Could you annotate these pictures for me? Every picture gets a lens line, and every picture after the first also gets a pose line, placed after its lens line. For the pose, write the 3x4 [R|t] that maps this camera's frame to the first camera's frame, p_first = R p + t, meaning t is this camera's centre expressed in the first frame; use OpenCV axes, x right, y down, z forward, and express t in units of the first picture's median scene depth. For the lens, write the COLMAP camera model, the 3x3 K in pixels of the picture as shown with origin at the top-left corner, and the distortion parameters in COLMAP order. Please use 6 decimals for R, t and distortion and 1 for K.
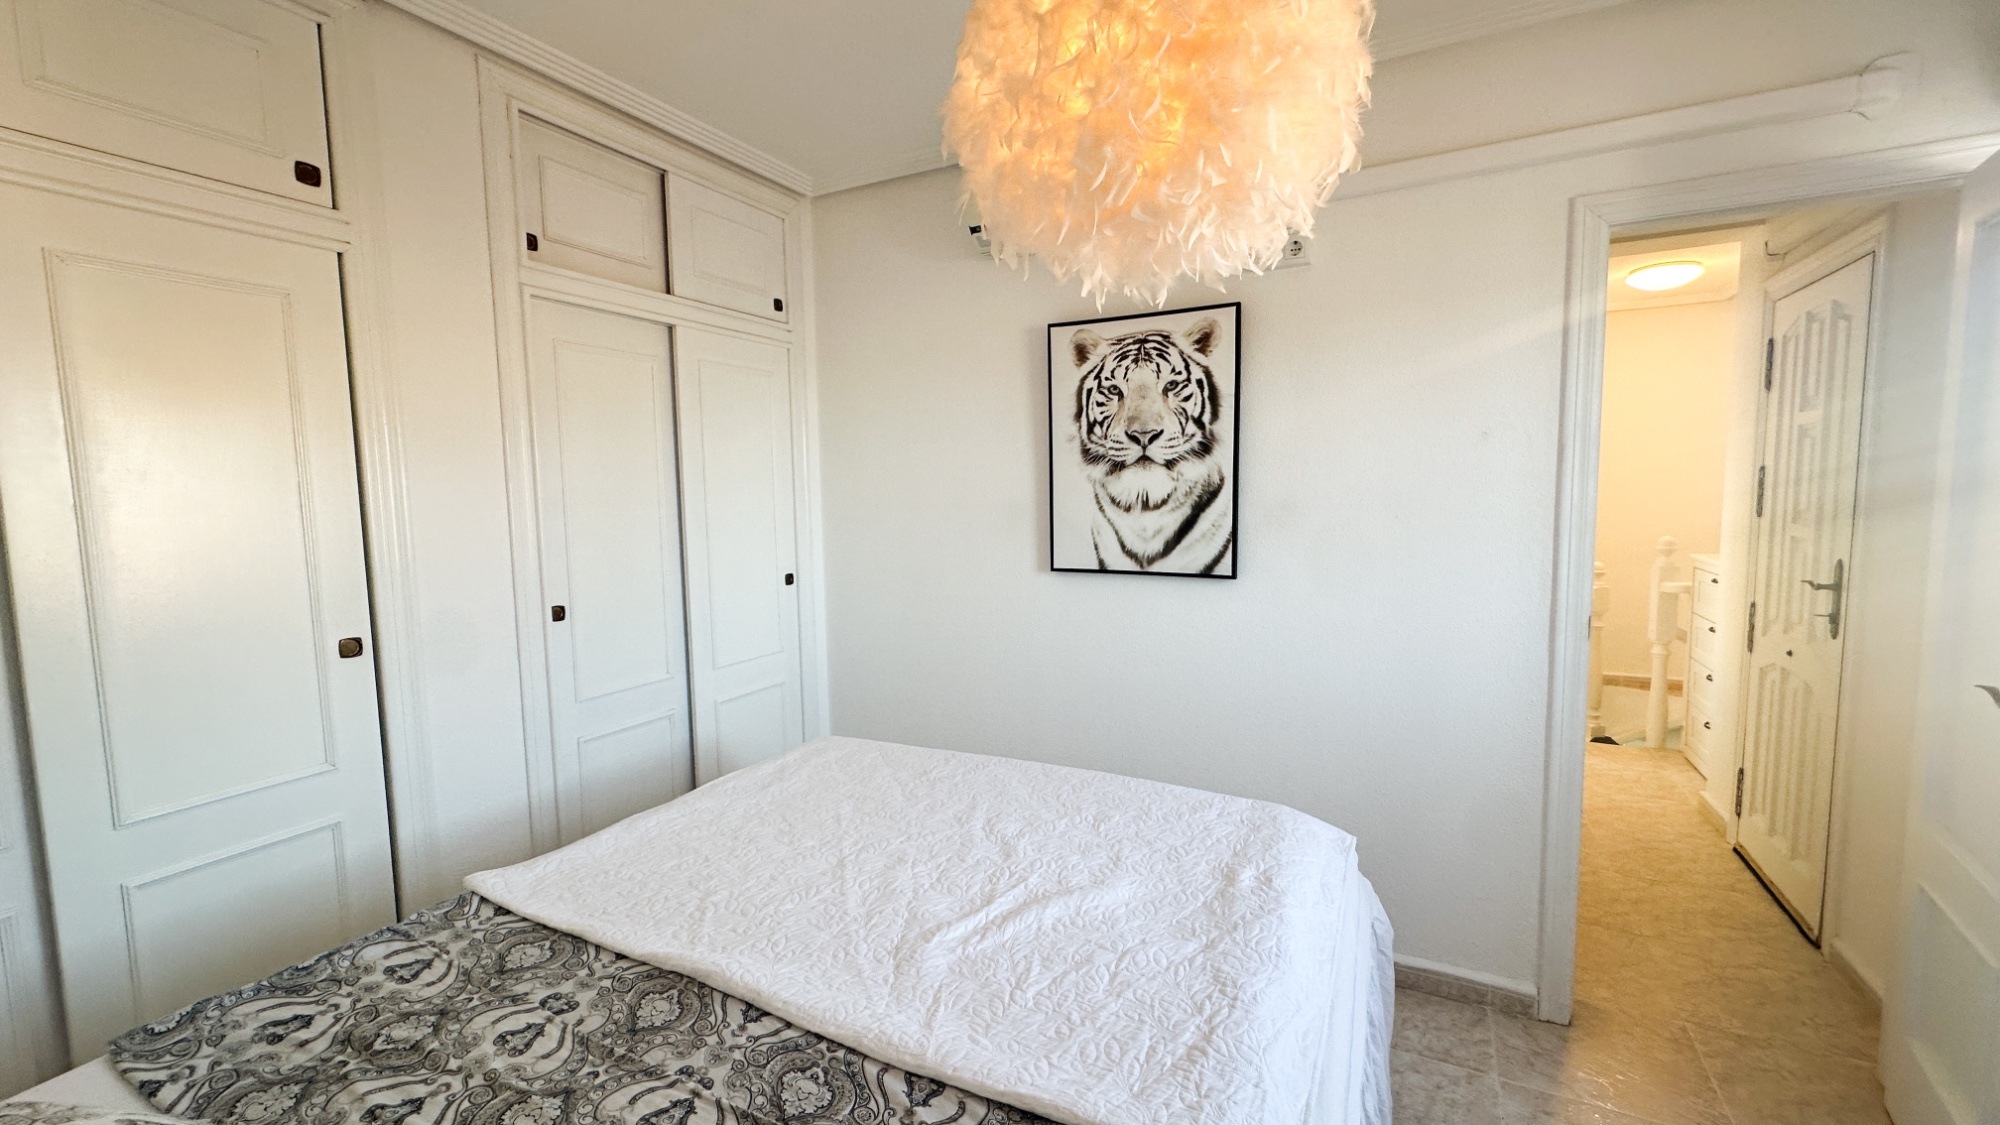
lens RADIAL K [[798.9, 0, 1001.1], [0, 798.9, 558.7], [0, 0, 1]] dist [-0.002149, 0.000517]
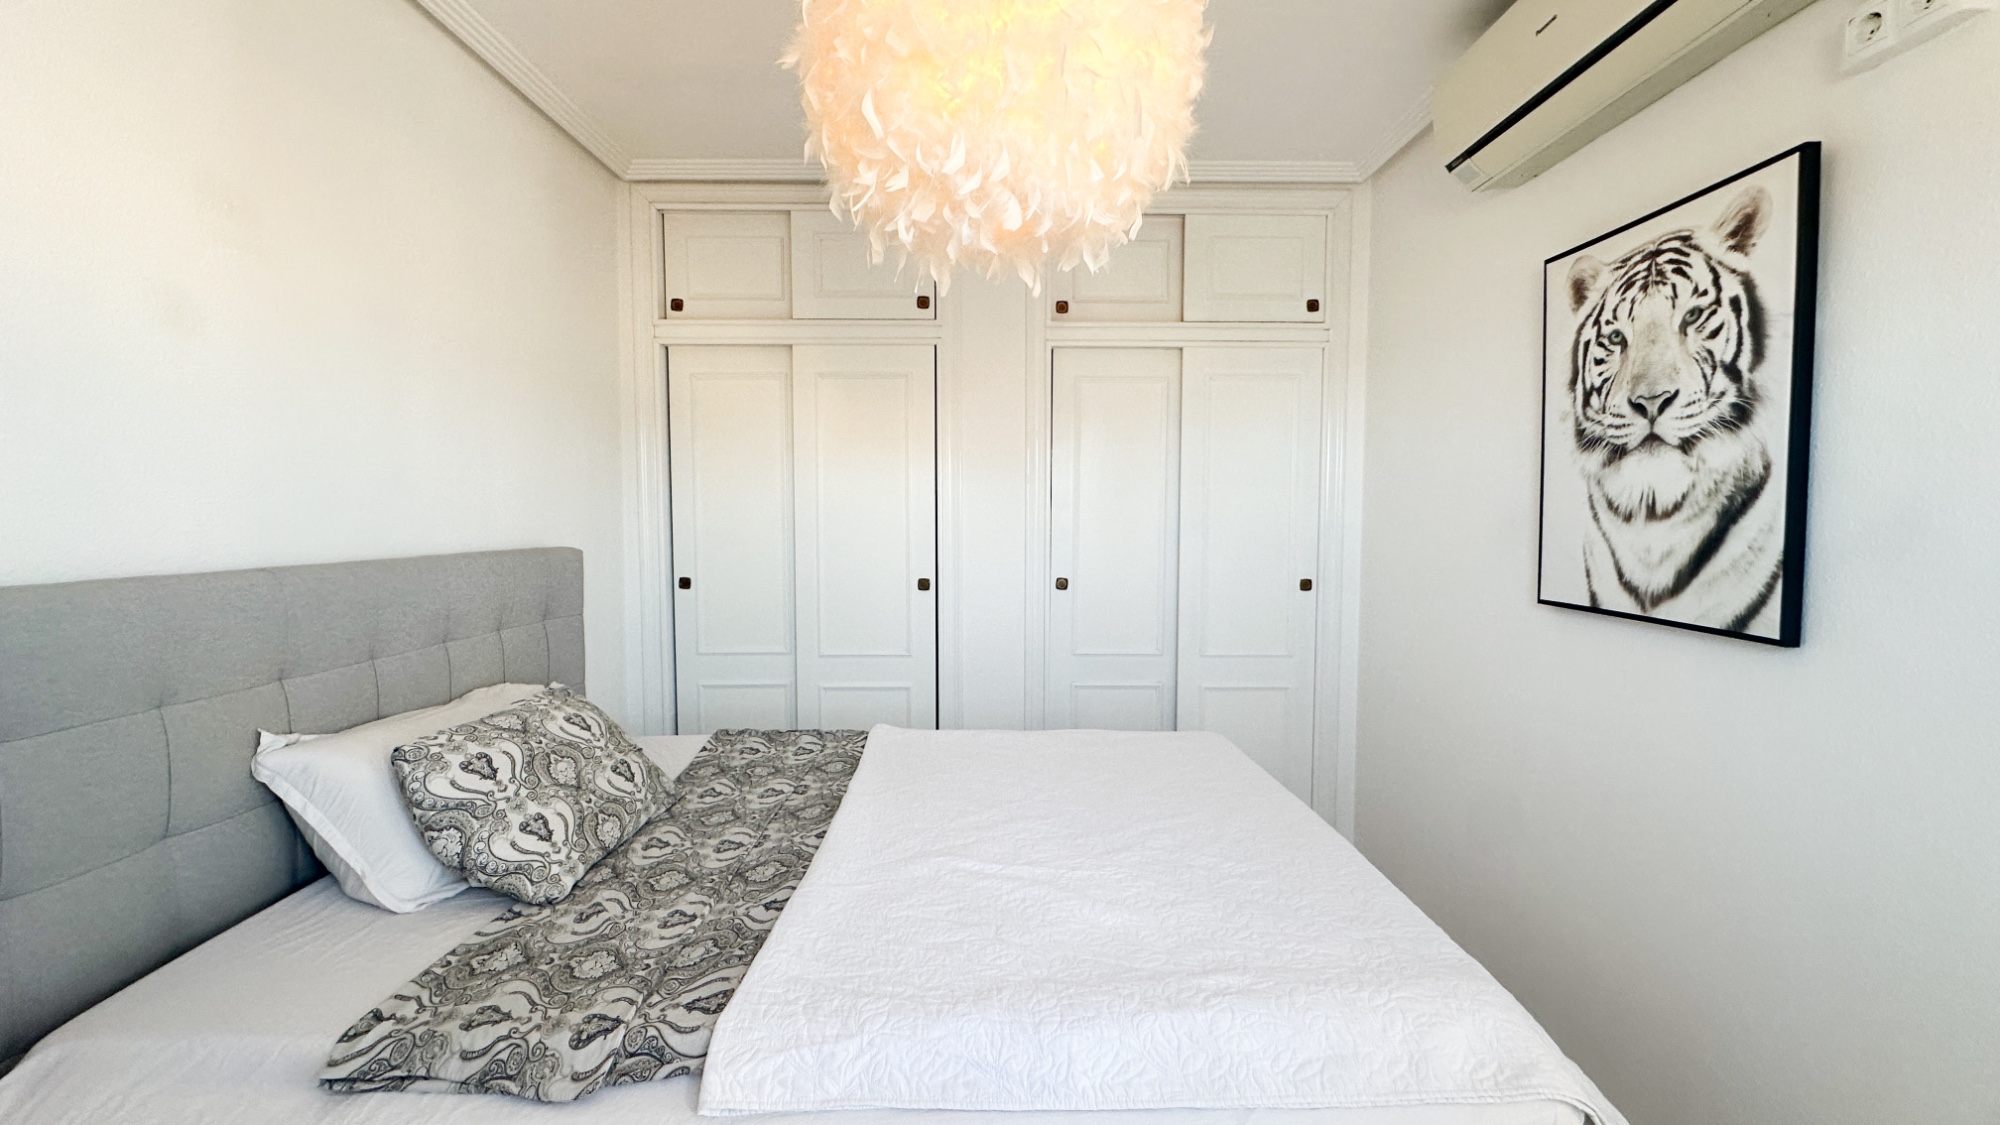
lens RADIAL K [[798.9, 0, 1001.1], [0, 798.9, 558.7], [0, 0, 1]] dist [-0.002149, 0.000517]
pose [[0.471578, 0.069006, -0.879120, 0.503907], [-0.087020, 0.995709, 0.031478, -0.005250], [0.877520, 0.061657, 0.475560, 0.253496]]
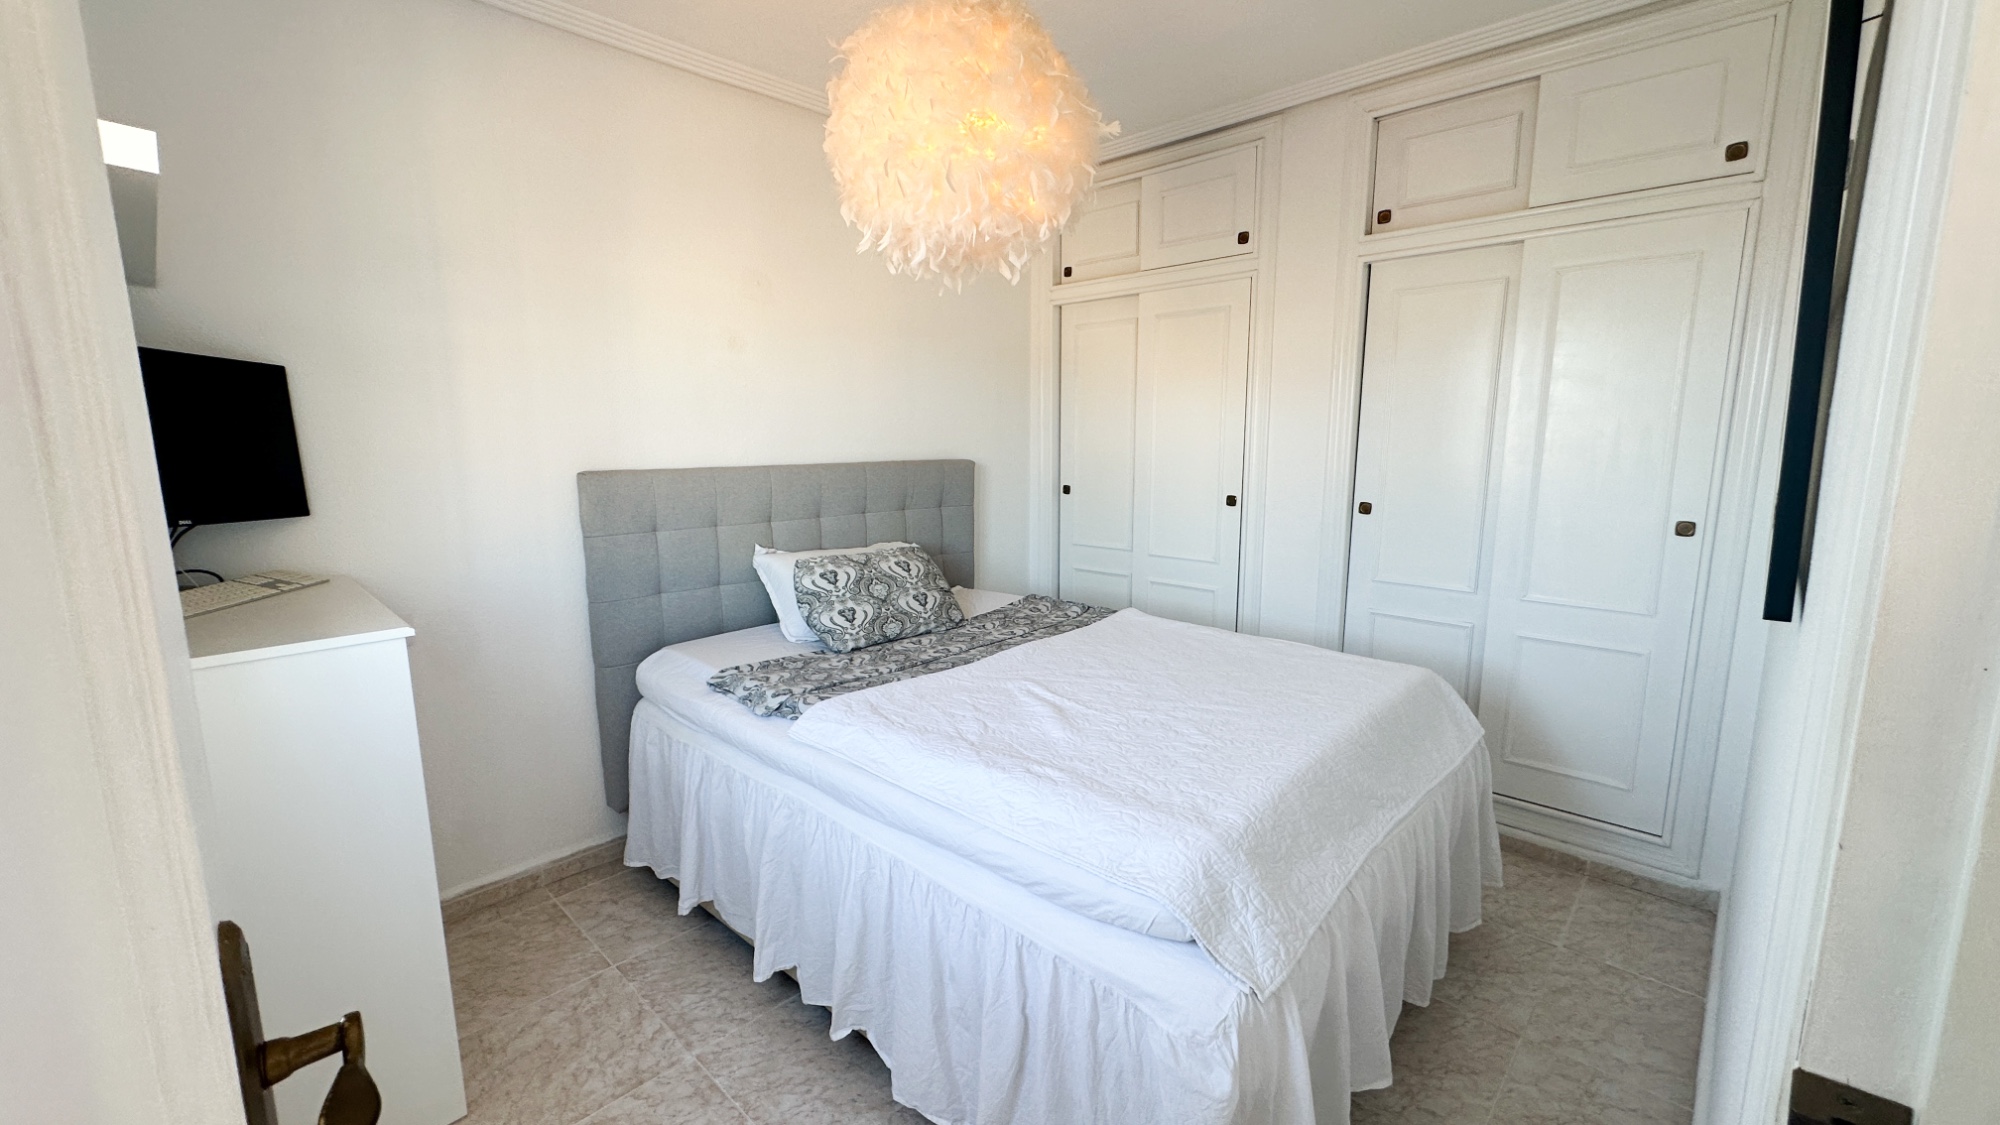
lens RADIAL K [[798.9, 0, 1001.1], [0, 798.9, 558.7], [0, 0, 1]] dist [-0.002149, 0.000517]
pose [[-0.274462, 0.169949, -0.946461, 0.775892], [-0.075655, 0.977391, 0.197442, -0.057134], [0.958617, 0.125795, -0.255400, 0.701311]]
